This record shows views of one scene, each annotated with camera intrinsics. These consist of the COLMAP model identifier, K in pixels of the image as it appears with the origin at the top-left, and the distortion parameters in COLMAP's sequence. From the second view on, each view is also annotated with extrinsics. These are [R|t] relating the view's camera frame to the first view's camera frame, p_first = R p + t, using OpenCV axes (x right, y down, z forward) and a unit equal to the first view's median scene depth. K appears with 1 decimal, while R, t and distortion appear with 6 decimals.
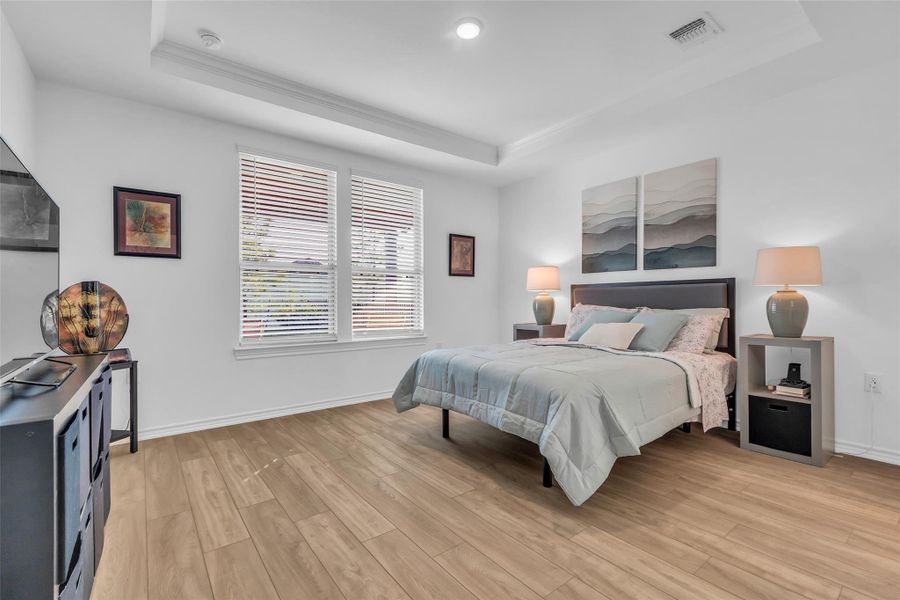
lens RADIAL K [[401.1, 0, 454.9], [0, 401.1, 306.0], [0, 0, 1]] dist [-0.000682, -0.000063]
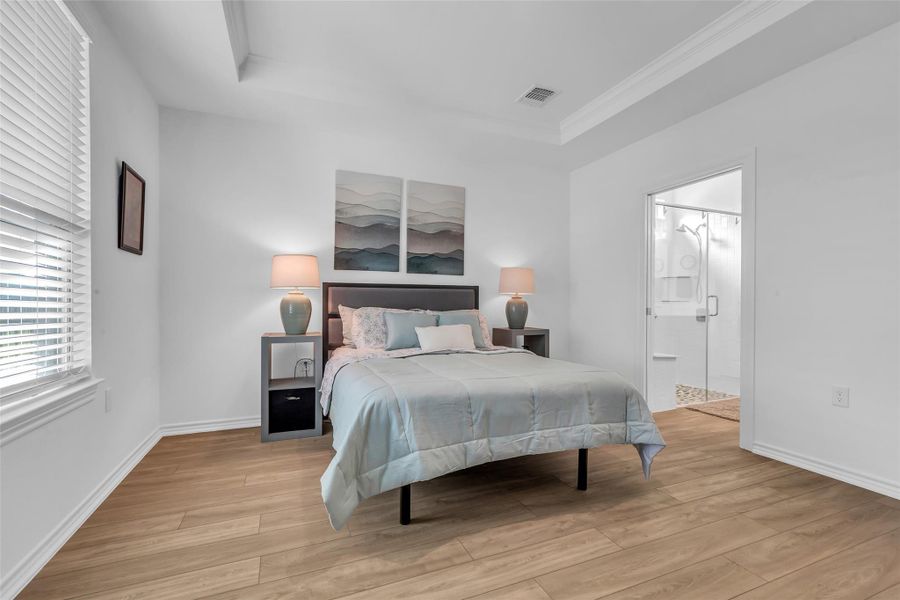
lens RADIAL K [[401.1, 0, 454.9], [0, 401.1, 306.0], [0, 0, 1]] dist [-0.000682, -0.000063]
pose [[0.262745, -0.001172, 0.964864, -0.524388], [0.004735, 0.999989, -0.000075, -0.005022], [-0.964854, 0.004588, 0.262748, 0.670460]]
